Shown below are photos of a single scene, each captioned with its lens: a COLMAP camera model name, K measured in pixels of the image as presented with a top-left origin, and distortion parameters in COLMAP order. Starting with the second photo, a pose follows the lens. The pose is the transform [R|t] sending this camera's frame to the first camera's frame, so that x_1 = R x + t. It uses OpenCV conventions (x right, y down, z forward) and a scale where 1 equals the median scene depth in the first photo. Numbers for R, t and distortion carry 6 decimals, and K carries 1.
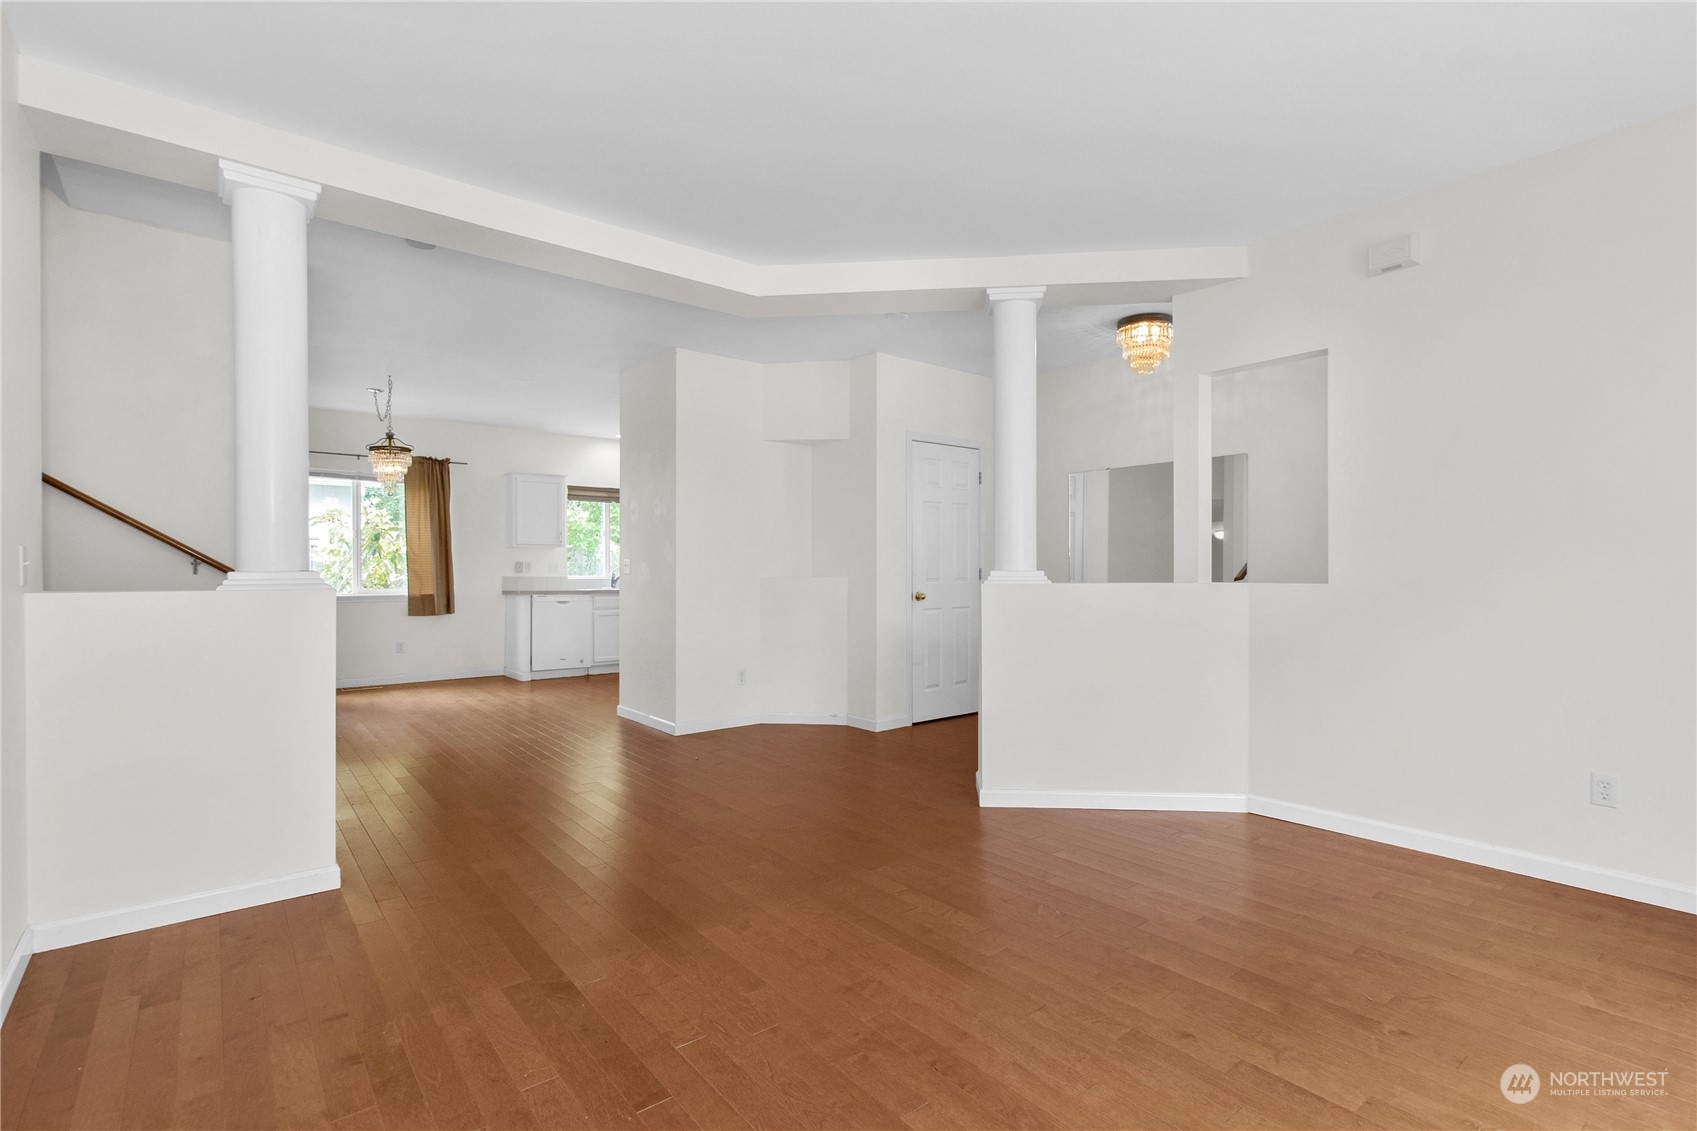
lens RADIAL K [[806.3, 0, 855.3], [0, 806.3, 572.5], [0, 0, 1]] dist [0.005537, 0.005054]
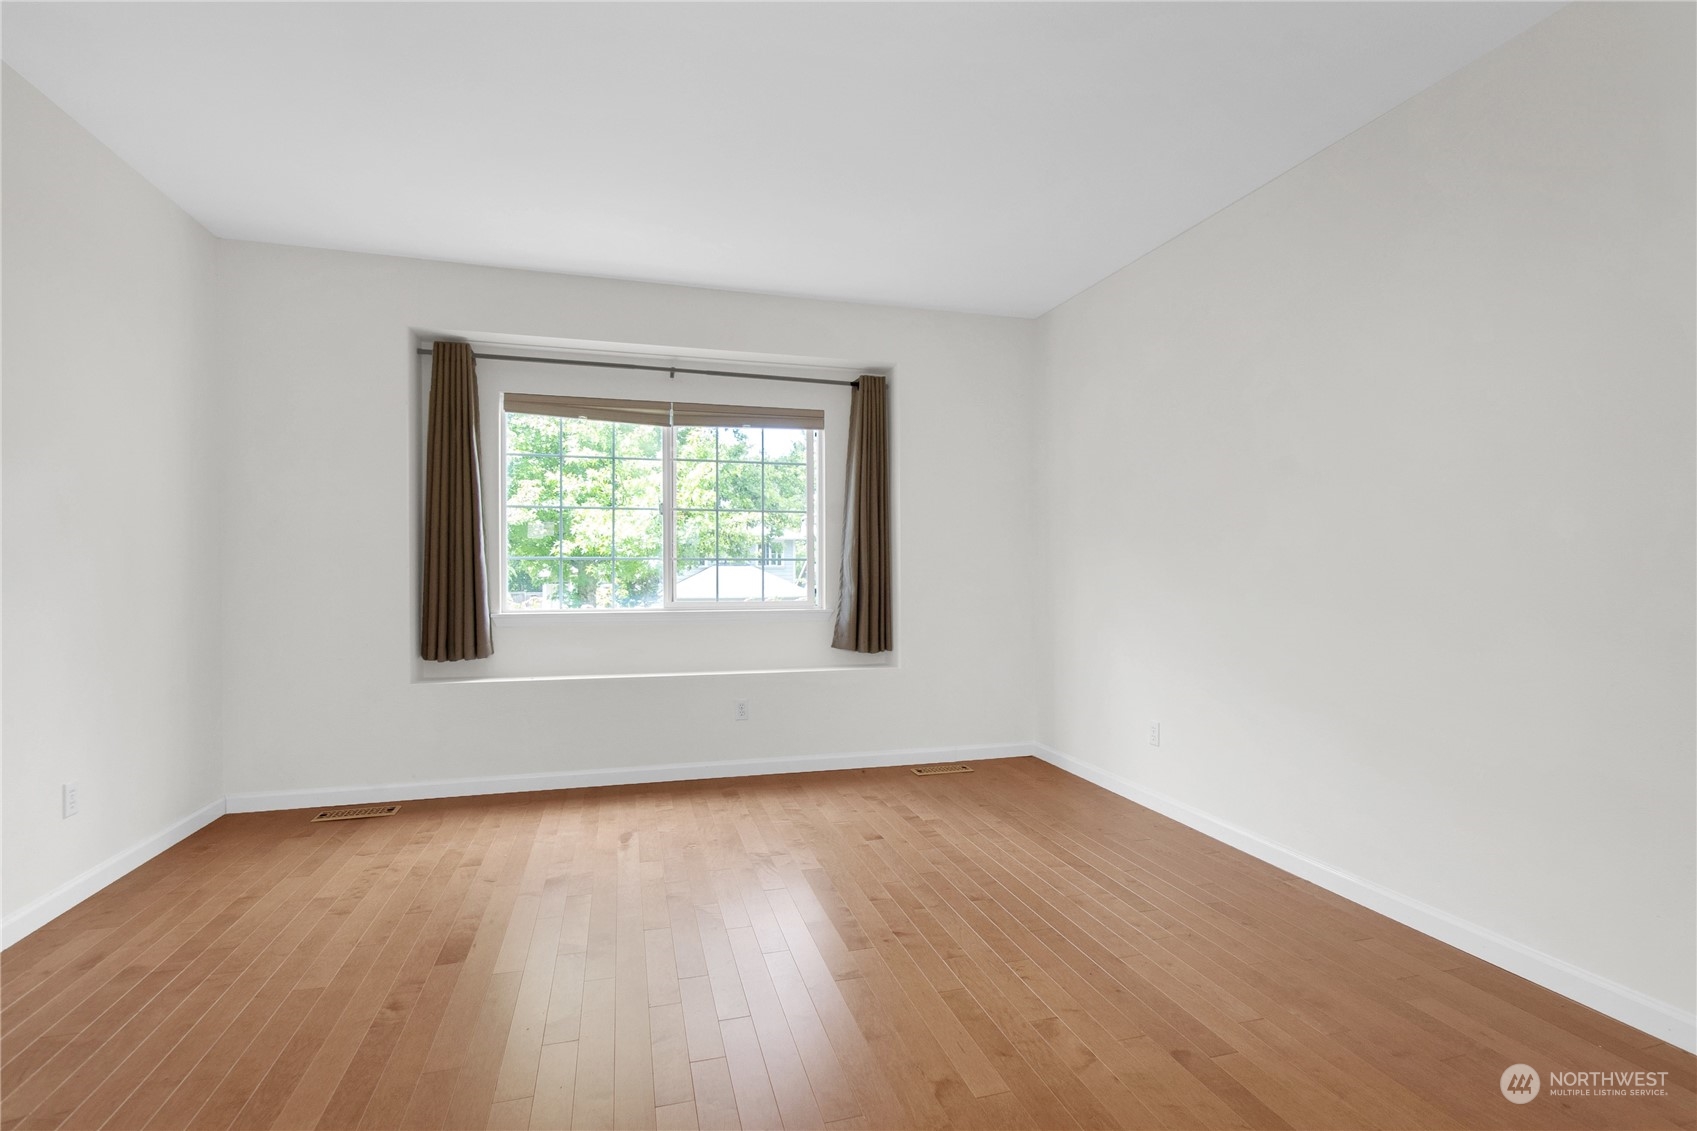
lens RADIAL K [[806.3, 0, 845.3], [0, 806.3, 568.5], [0, 0, 1]] dist [0.005537, 0.005054]
pose [[-0.919354, 0.000724, 0.393431, -0.303227], [0.003841, 0.999967, 0.007133, -0.010841], [-0.393413, 0.008069, -0.919326, 1.528502]]
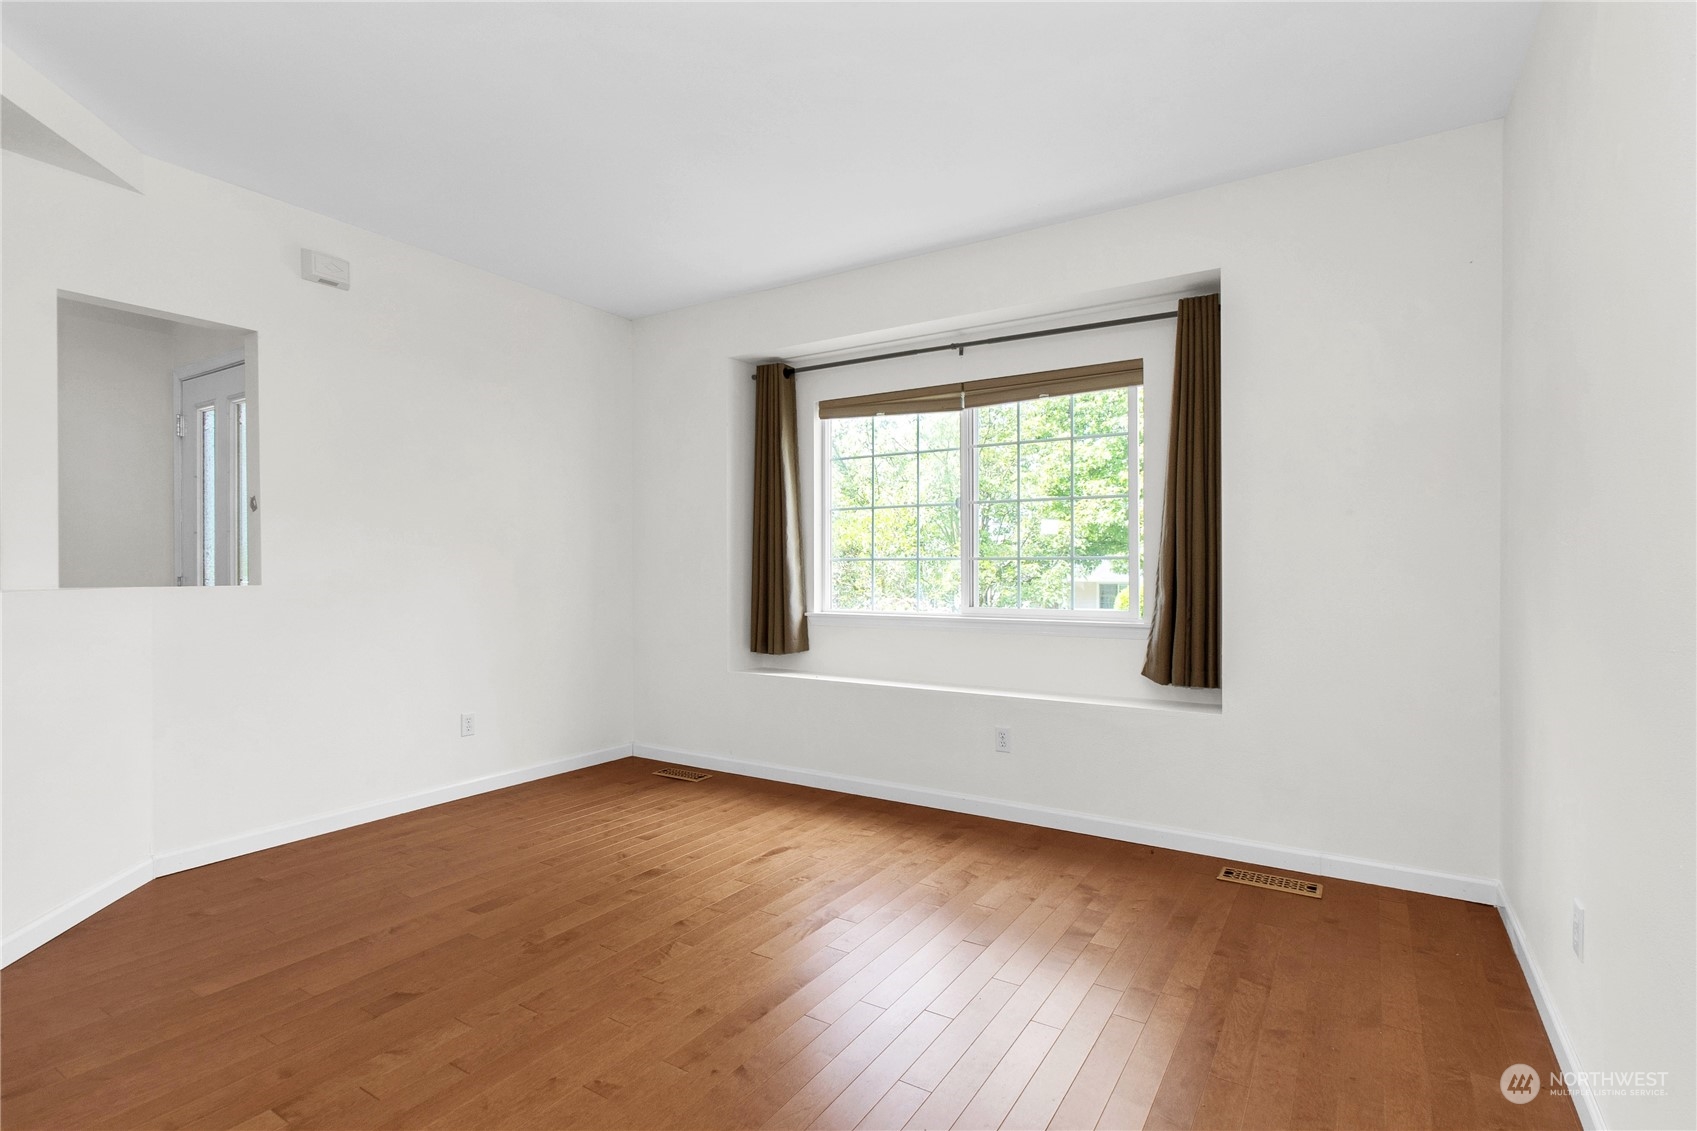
lens RADIAL K [[806.3, 0, 871.6], [0, 806.3, 571.9], [0, 0, 1]] dist [0.005537, 0.005054]
pose [[-0.335881, 0.001069, 0.941904, -0.652207], [0.004205, 0.999991, 0.000364, 0.002246], [-0.941895, 0.004083, -0.335883, 0.804290]]
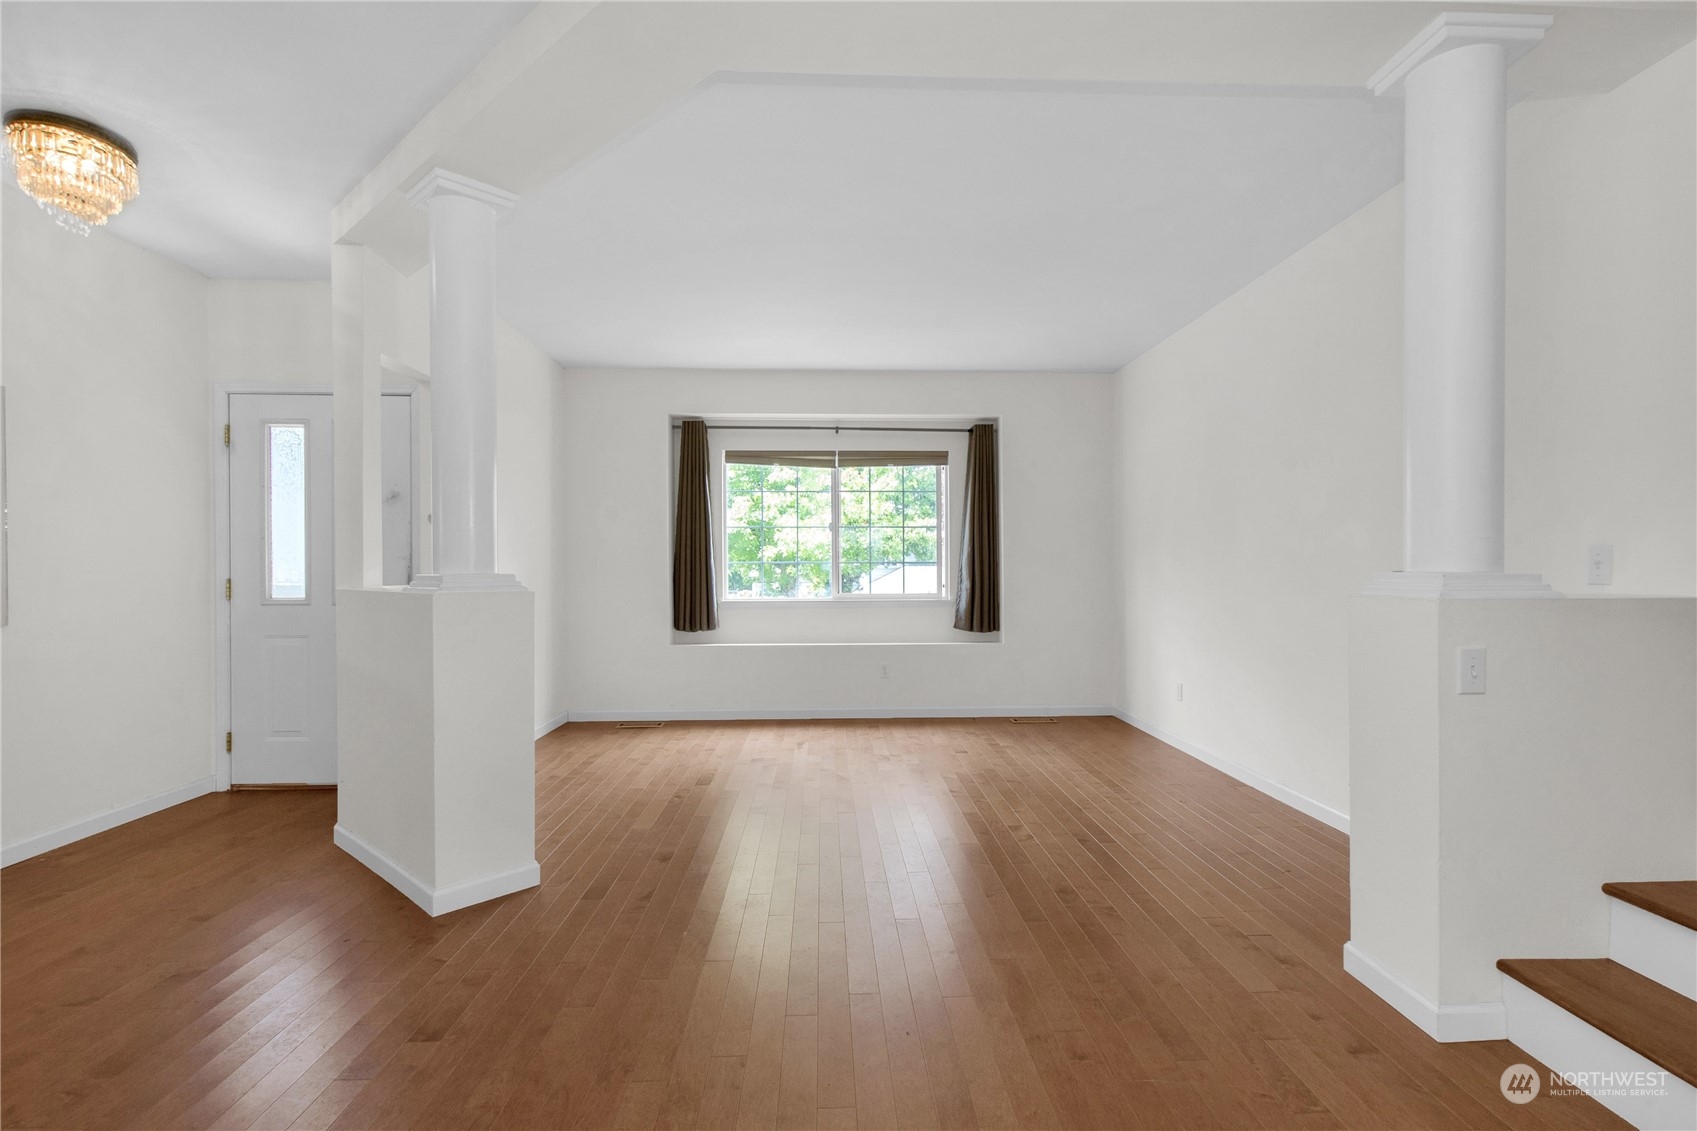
lens RADIAL K [[806.3, 0, 841.5], [0, 806.3, 570.0], [0, 0, 1]] dist [0.005537, 0.005054]
pose [[-0.793833, 0.002340, 0.608131, -0.739284], [0.008477, 0.999938, 0.007218, -0.016445], [-0.608076, 0.010885, -0.793804, 1.973157]]
